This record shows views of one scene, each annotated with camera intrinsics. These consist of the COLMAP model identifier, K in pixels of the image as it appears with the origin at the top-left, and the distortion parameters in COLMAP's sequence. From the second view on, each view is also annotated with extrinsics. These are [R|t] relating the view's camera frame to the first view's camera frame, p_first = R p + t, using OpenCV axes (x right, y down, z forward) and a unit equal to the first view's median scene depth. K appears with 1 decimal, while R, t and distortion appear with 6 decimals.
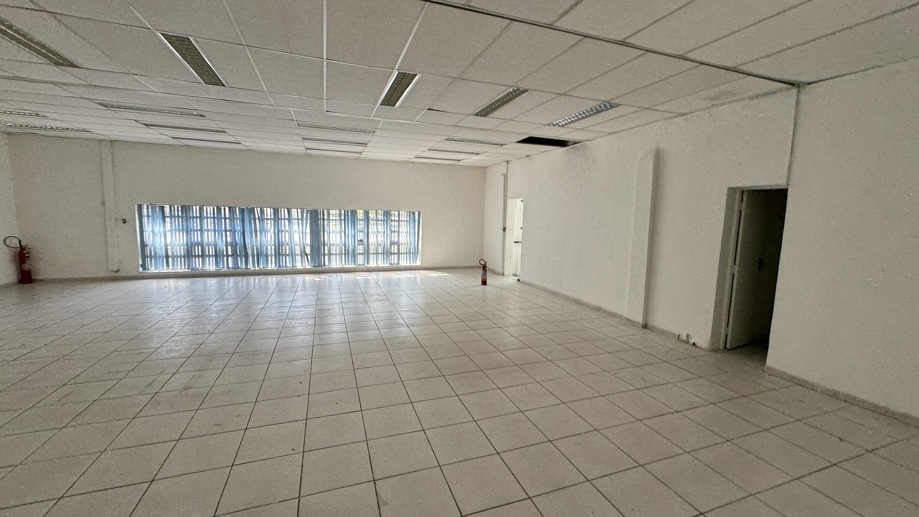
lens RADIAL K [[372.1, 0, 457.4], [0, 372.1, 257.8], [0, 0, 1]] dist [-0.001122, -0.000070]
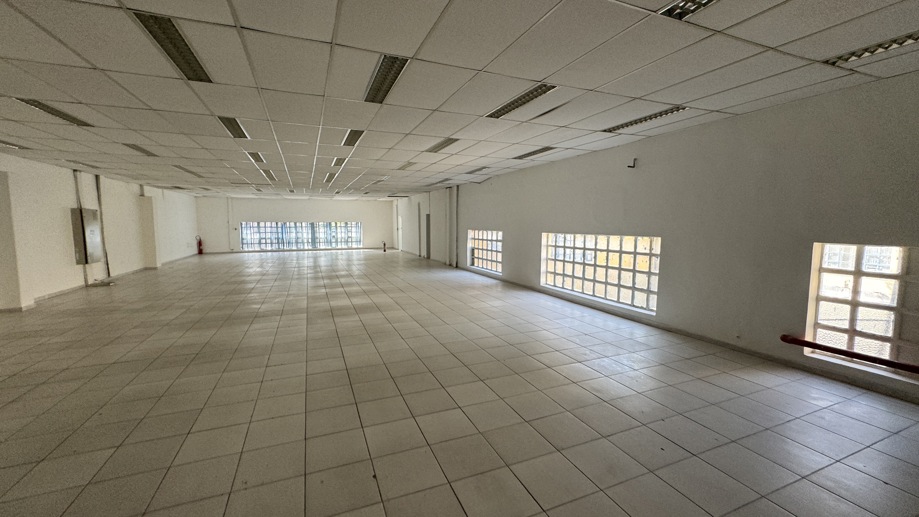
lens RADIAL K [[372.1, 0, 467.6], [0, 372.1, 259.6], [0, 0, 1]] dist [-0.001122, -0.000070]
pose [[0.999212, -0.029237, 0.026854, 0.508374], [0.029776, 0.999358, -0.019905, 0.173783], [-0.026255, 0.020689, 0.999441, -1.324765]]
